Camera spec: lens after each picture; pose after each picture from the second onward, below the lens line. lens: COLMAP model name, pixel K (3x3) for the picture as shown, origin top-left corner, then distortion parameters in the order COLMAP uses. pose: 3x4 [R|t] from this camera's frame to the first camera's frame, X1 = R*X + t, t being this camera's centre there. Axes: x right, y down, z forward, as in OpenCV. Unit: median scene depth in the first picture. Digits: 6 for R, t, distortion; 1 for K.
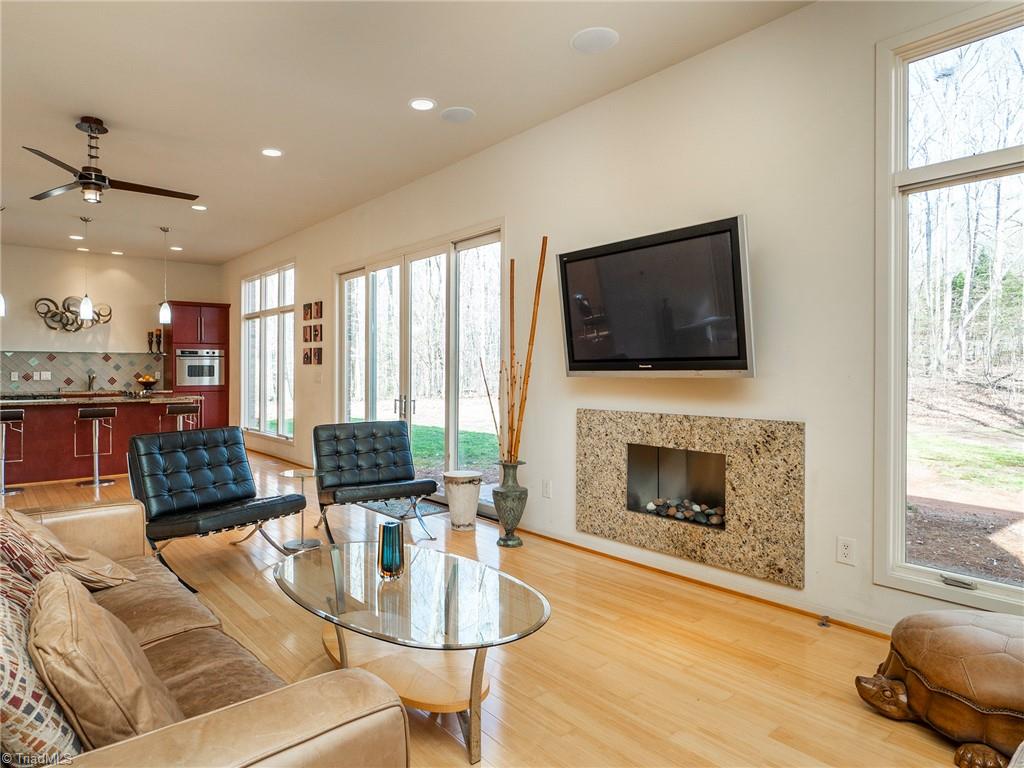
lens RADIAL K [[601.1, 0, 509.3], [0, 601.1, 376.3], [0, 0, 1]] dist [-0.046400, 0.000801]
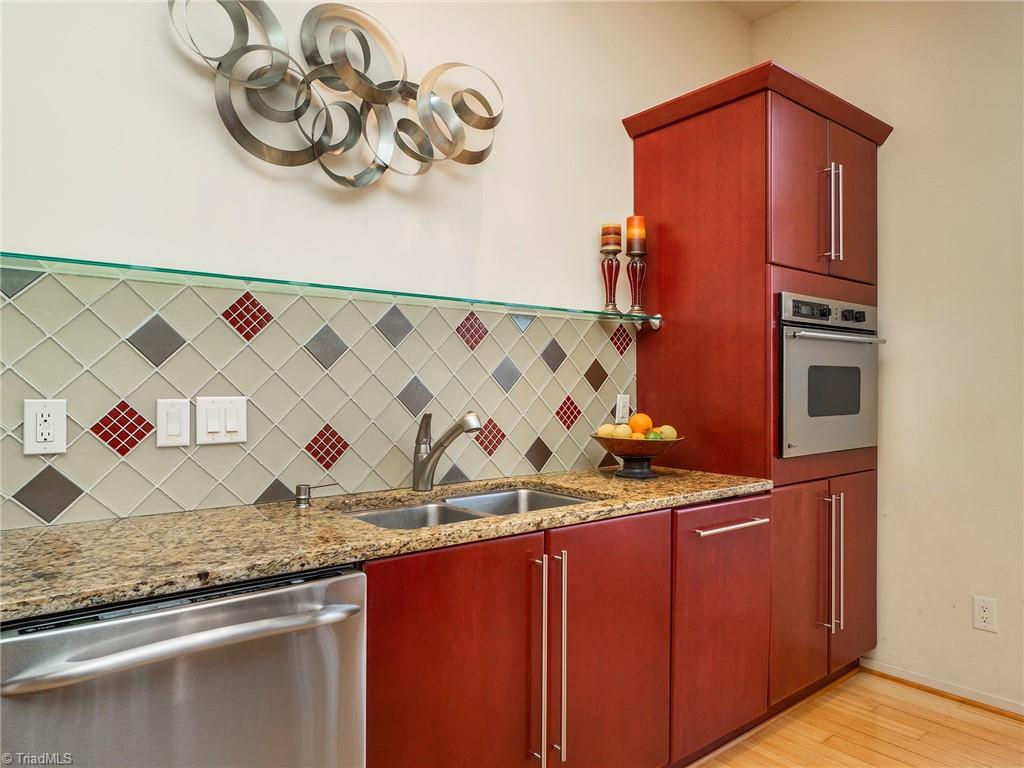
lens RADIAL K [[638.1, 0, 484.4], [0, 638.1, 389.5], [0, 0, 1]] dist [0.003251, 0.001978]
pose [[0.999314, -0.002654, -0.036940, -0.680146], [0.002178, 0.999914, -0.012916, -0.007004], [0.036971, 0.012826, 0.999234, 0.778660]]
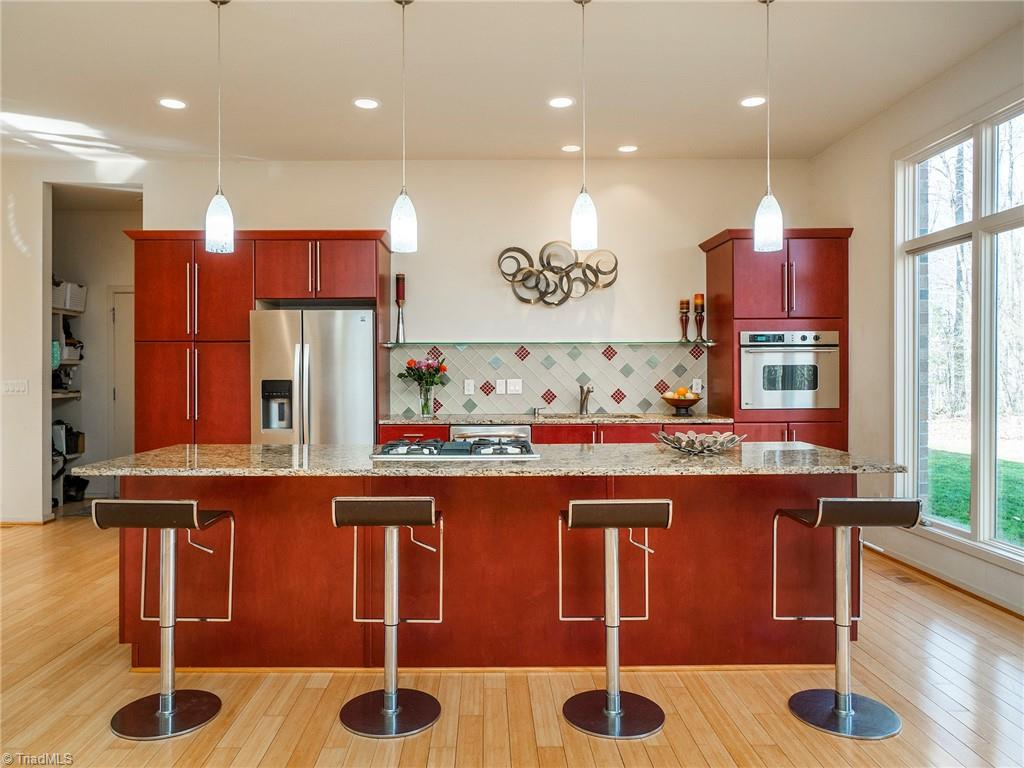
lens RADIAL K [[696.3, 0, 510.9], [0, 696.3, 376.2], [0, 0, 1]] dist [0.007618, 0.000981]
pose [[0.764530, 0.002345, -0.644584, -0.352044], [-0.002590, 0.999996, 0.000566, -0.010491], [0.644583, 0.001236, 0.764533, 0.468317]]
